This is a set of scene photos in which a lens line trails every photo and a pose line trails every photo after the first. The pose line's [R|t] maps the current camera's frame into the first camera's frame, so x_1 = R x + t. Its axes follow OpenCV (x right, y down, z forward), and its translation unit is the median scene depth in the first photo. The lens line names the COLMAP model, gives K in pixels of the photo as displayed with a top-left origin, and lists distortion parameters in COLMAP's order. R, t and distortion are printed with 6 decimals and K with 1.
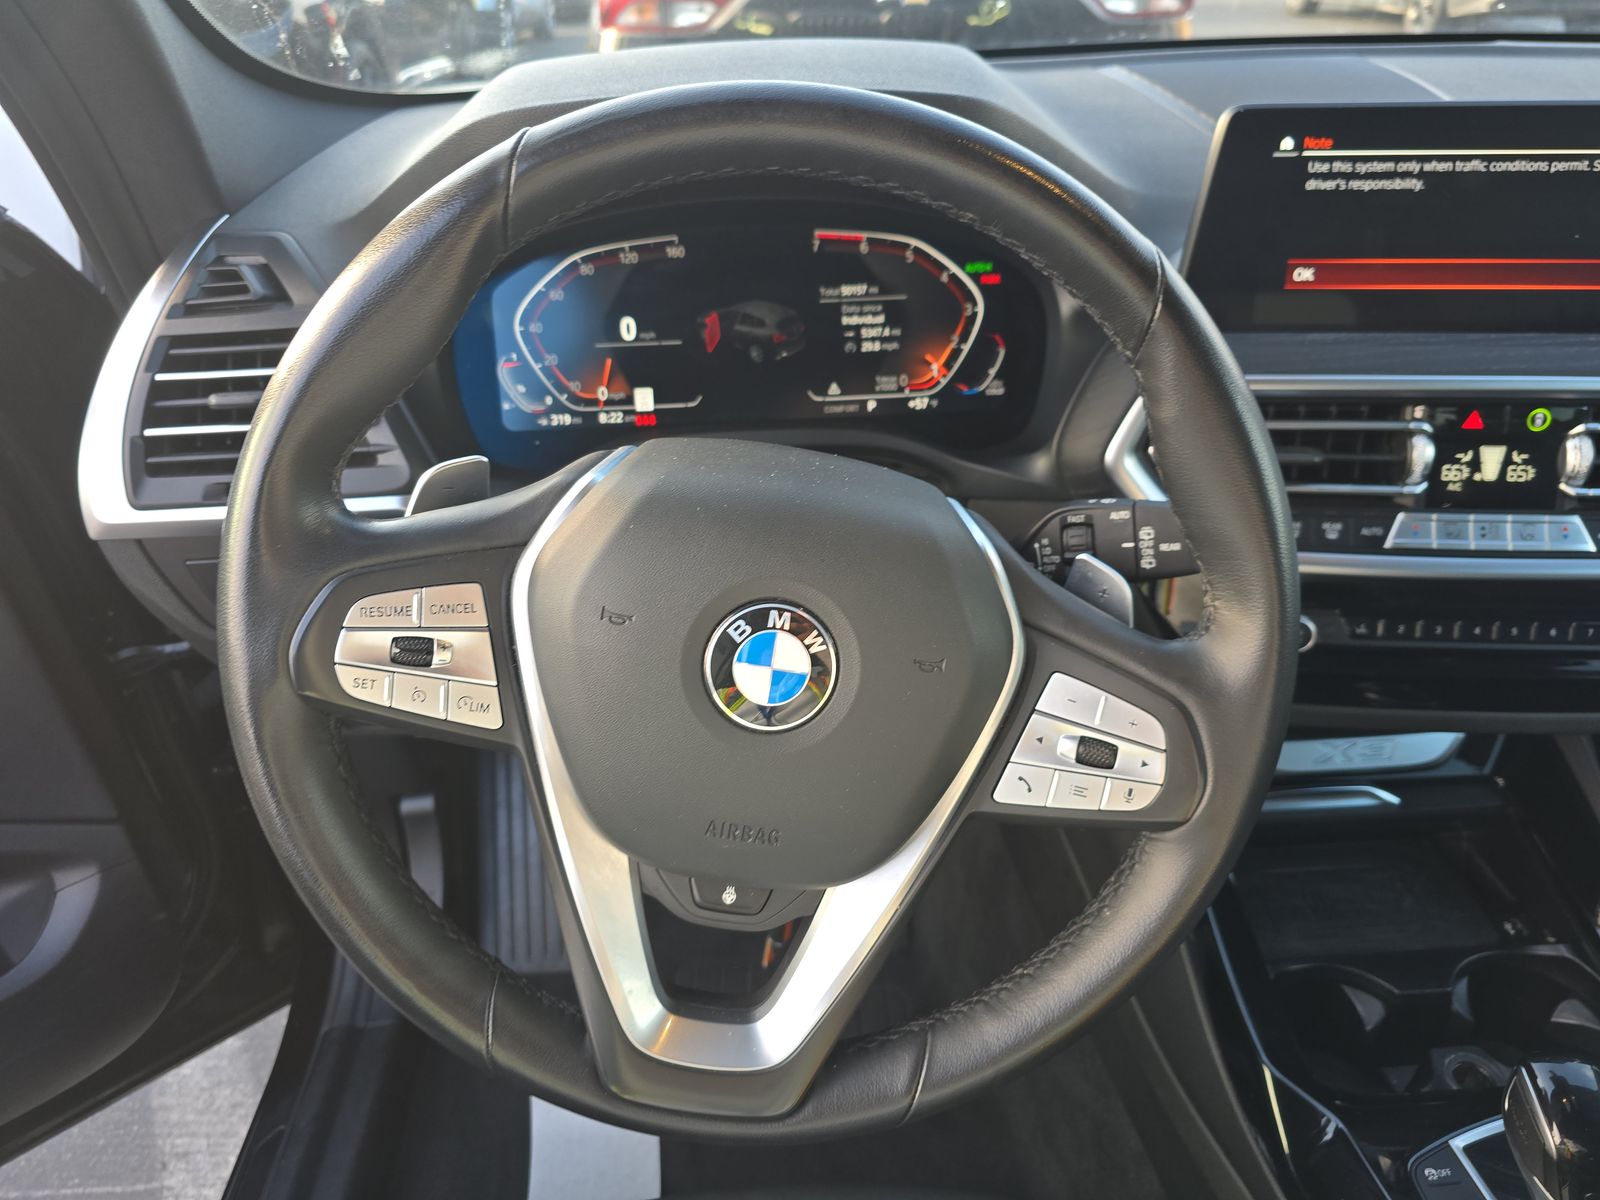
lens RADIAL K [[1083.7, 0, 800.0], [0, 1083.7, 600.0], [0, 0, 1]] dist [0.025209, -0.019282]
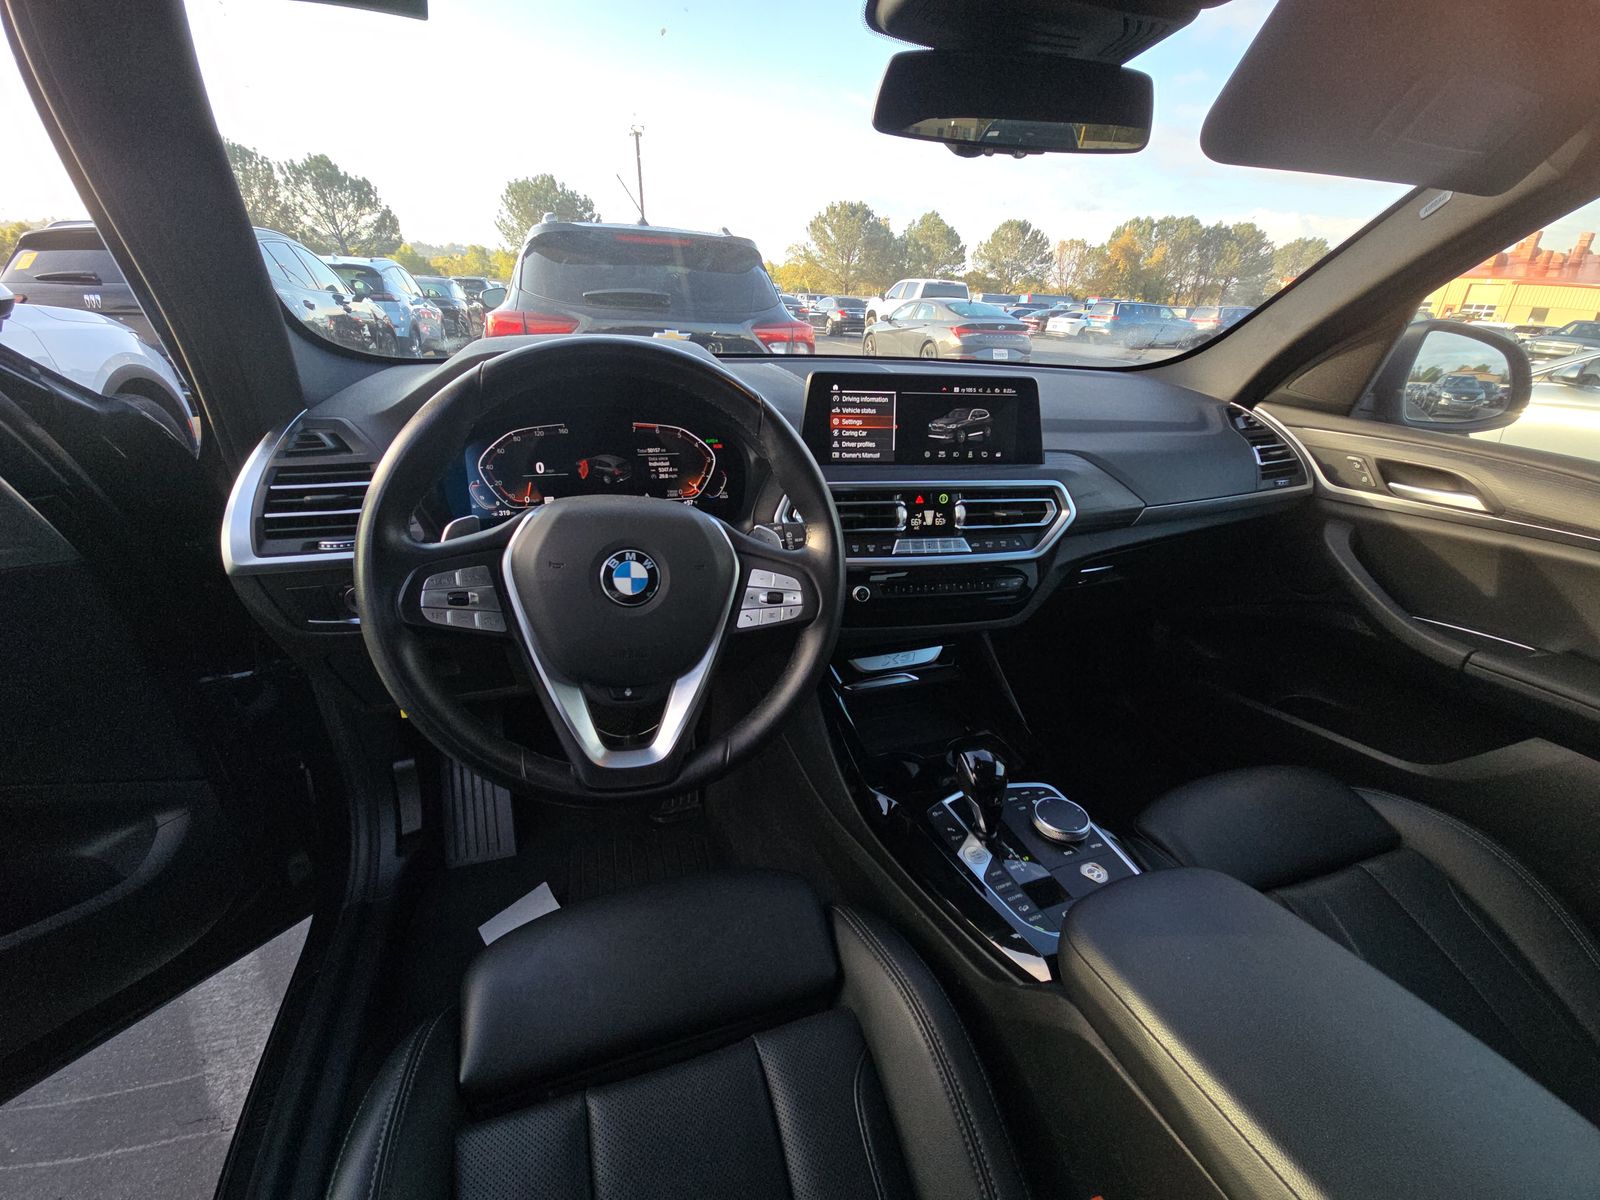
lens RADIAL K [[633.6, 0, 800.0], [0, 633.6, 600.0], [0, 0, 1]] dist [0.009981, -0.006021]
pose [[0.961537, -0.055660, 0.268978, -0.026423], [0.089098, 0.989507, -0.113745, 0.178909], [-0.259824, 0.133336, 0.956406, -0.229139]]
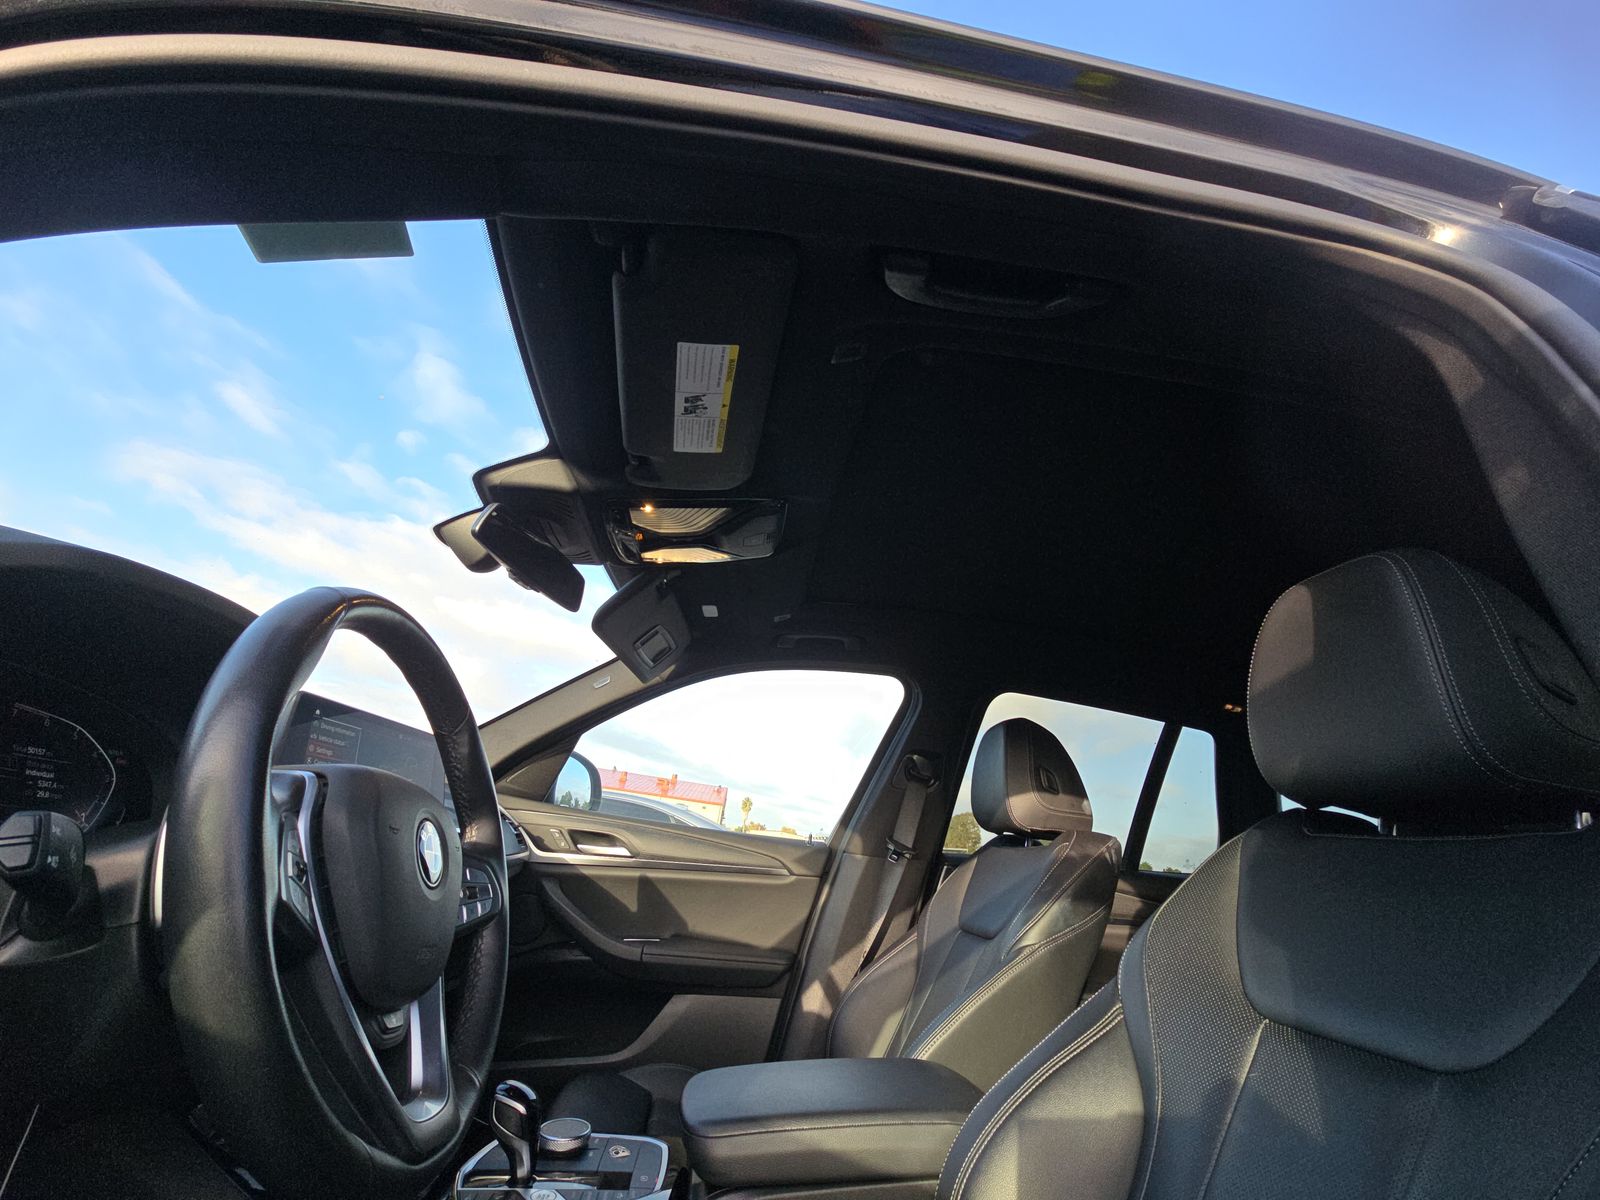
lens RADIAL K [[633.6, 0, 800.0], [0, 633.6, 600.0], [0, 0, 1]] dist [0.009981, -0.006021]
pose [[-0.046259, 0.387178, 0.920844, -0.809925], [0.422586, 0.842866, -0.333163, 0.216614], [-0.905141, 0.373724, -0.202607, 0.266981]]
